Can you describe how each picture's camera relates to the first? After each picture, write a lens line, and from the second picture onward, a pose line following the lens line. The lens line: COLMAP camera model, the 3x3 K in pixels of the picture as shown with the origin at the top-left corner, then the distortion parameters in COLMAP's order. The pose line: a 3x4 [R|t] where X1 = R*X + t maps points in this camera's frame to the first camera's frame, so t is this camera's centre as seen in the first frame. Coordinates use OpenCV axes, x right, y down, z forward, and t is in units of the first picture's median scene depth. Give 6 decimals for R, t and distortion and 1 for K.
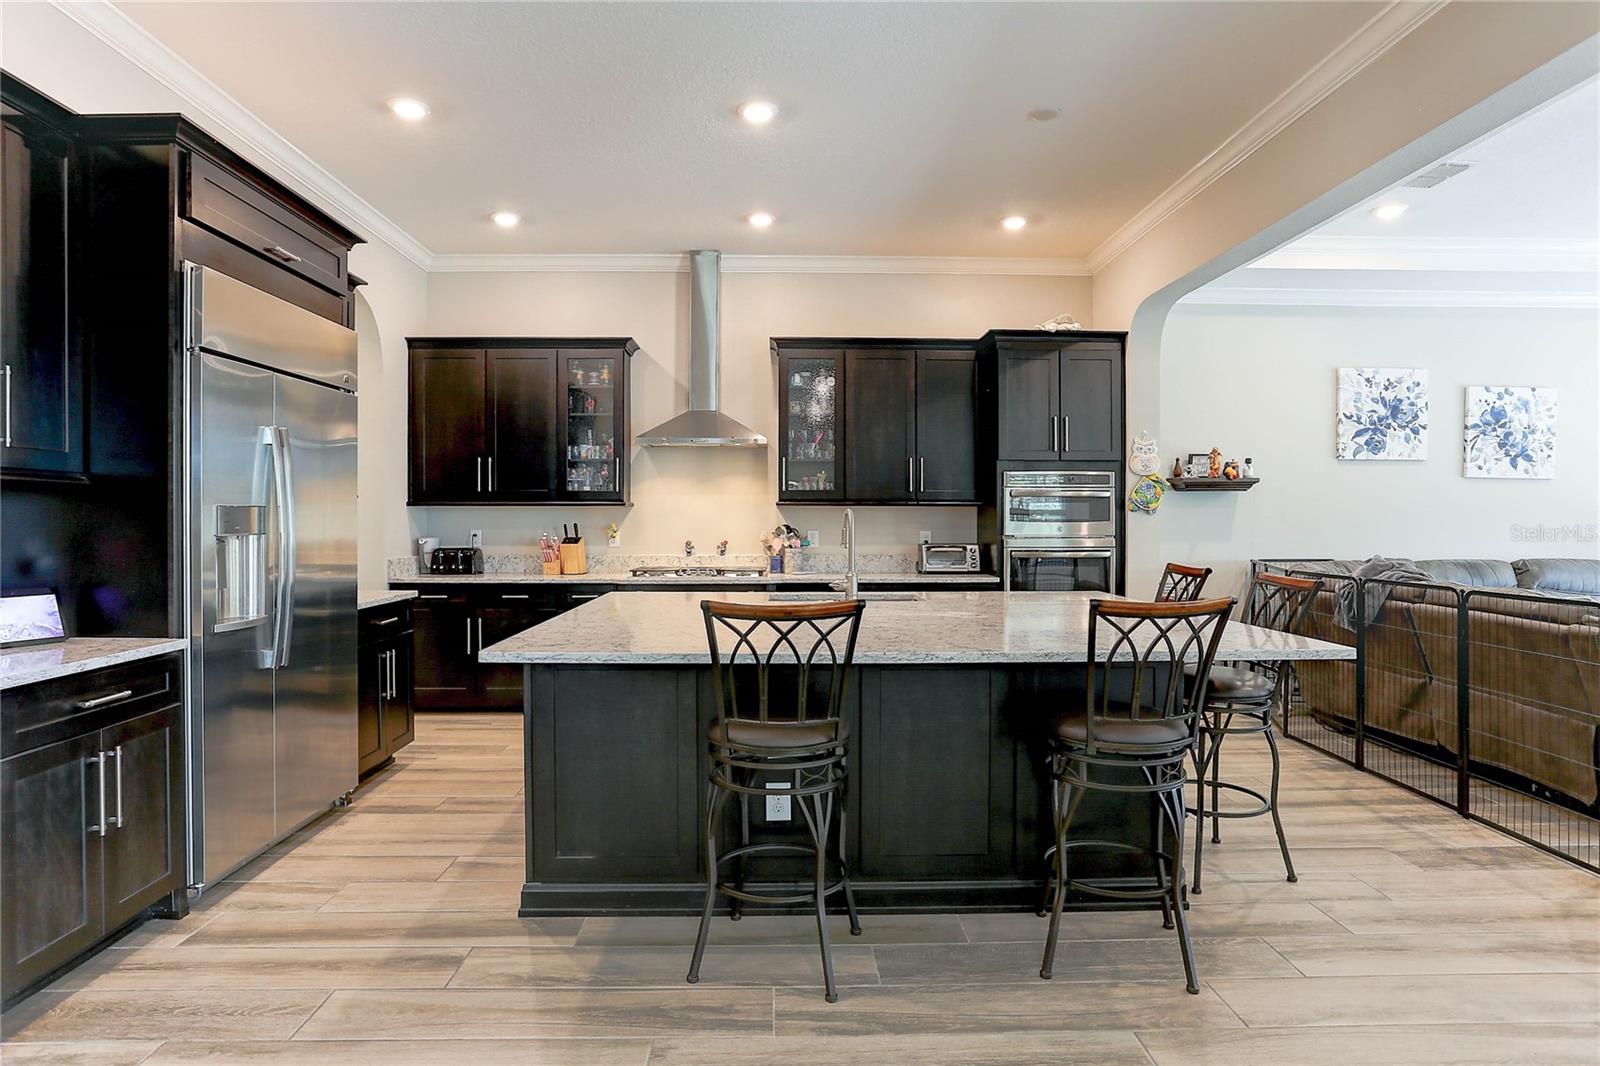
lens RADIAL K [[898.6, 0, 830.3], [0, 898.6, 523.7], [0, 0, 1]] dist [-0.065390, 0.037473]
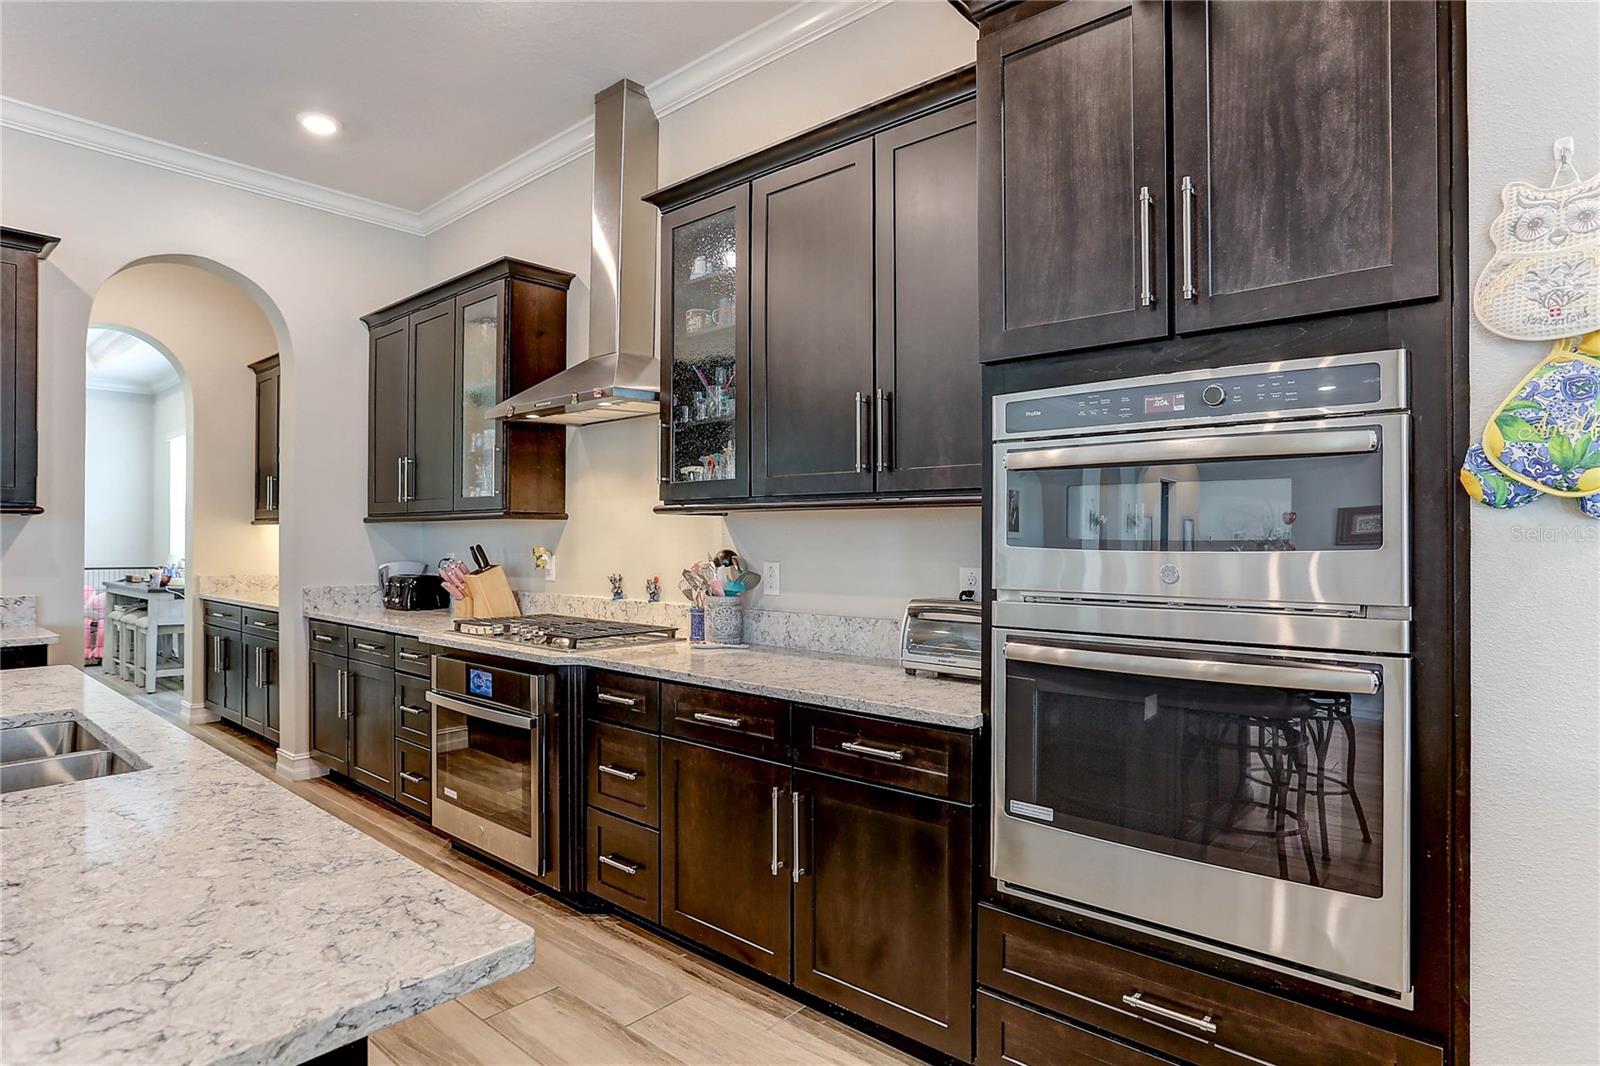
lens RADIAL K [[887.6, 0, 752.0], [0, 887.6, 535.4], [0, 0, 1]] dist [-0.049391, 0.023517]
pose [[0.700400, -0.002781, -0.713746, 0.336835], [-0.002247, 0.999979, -0.006101, -0.004314], [0.713747, 0.005877, 0.700378, 0.654844]]
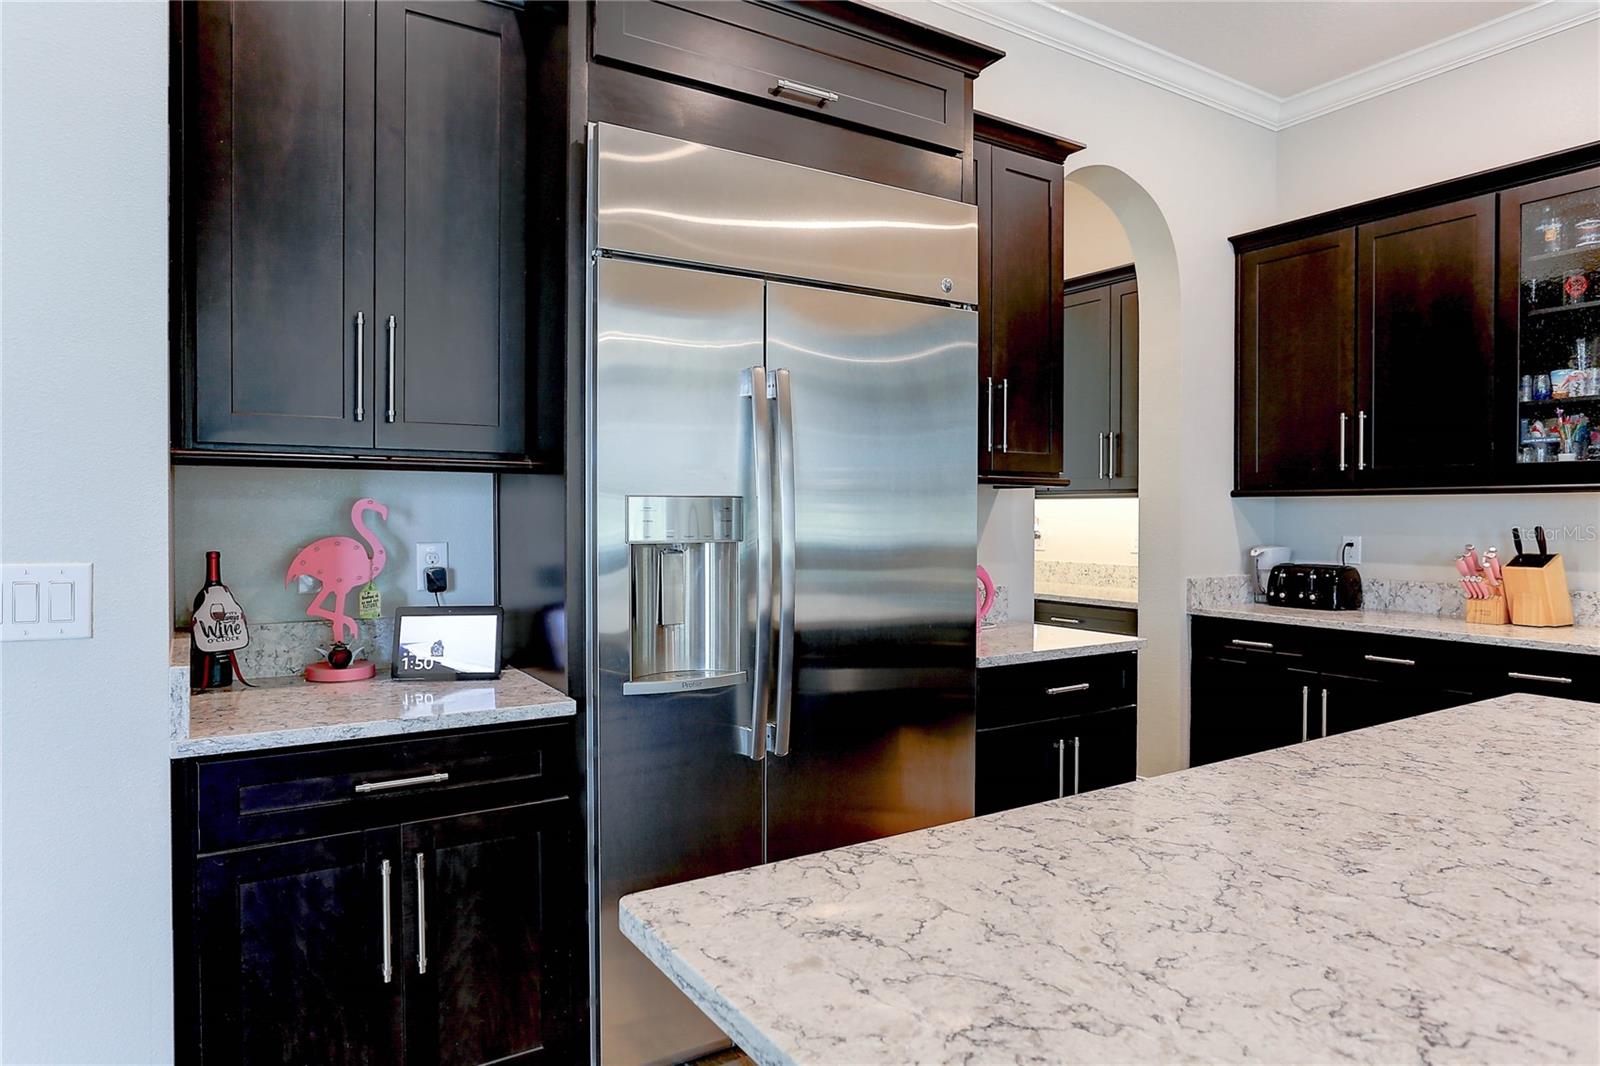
lens RADIAL K [[986.7, 0, 745.8], [0, 986.7, 530.6], [0, 0, 1]] dist [-0.031270, 0.003369]
pose [[0.472492, 0.015226, -0.881203, -0.012810], [-0.006699, 0.999884, 0.013684, -0.002848], [0.881309, -0.000562, 0.472539, 0.332544]]
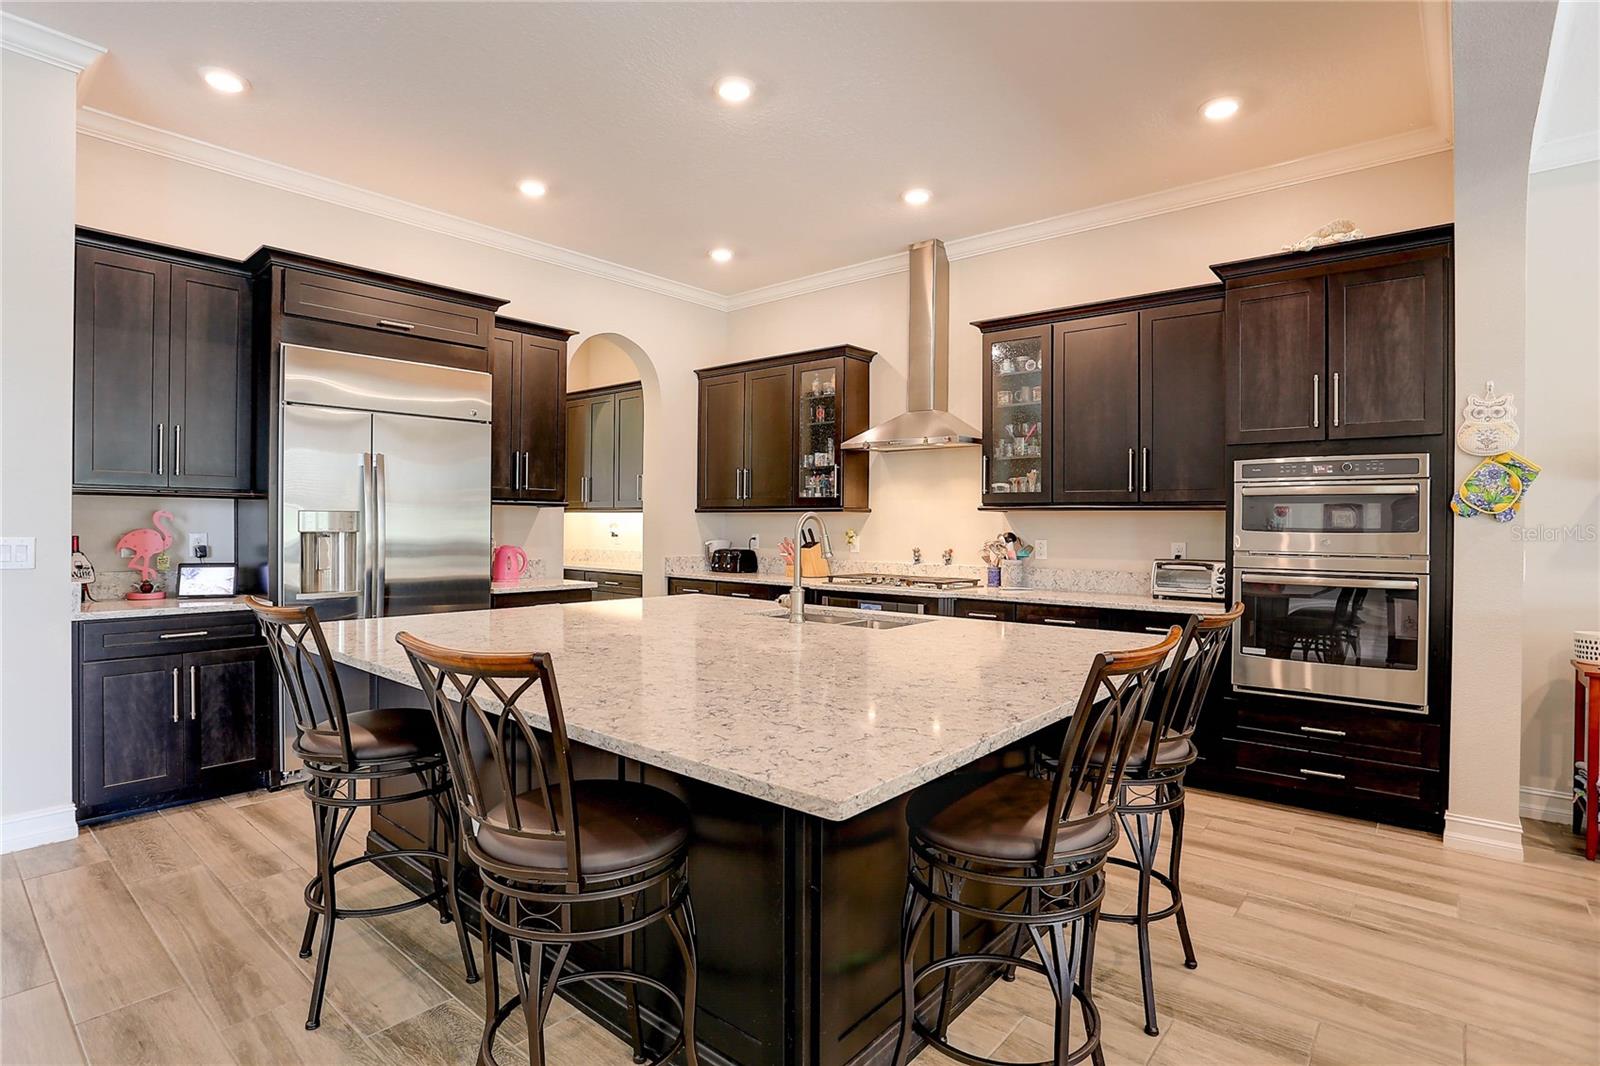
lens RADIAL K [[834.6, 0, 780.1], [0, 834.6, 530.7], [0, 0, 1]] dist [-0.065784, 0.033461]
pose [[0.724412, 0.010235, -0.689292, 0.353422], [-0.011401, 0.999931, 0.002865, -0.000432], [0.689273, 0.005783, 0.724478, 0.259569]]
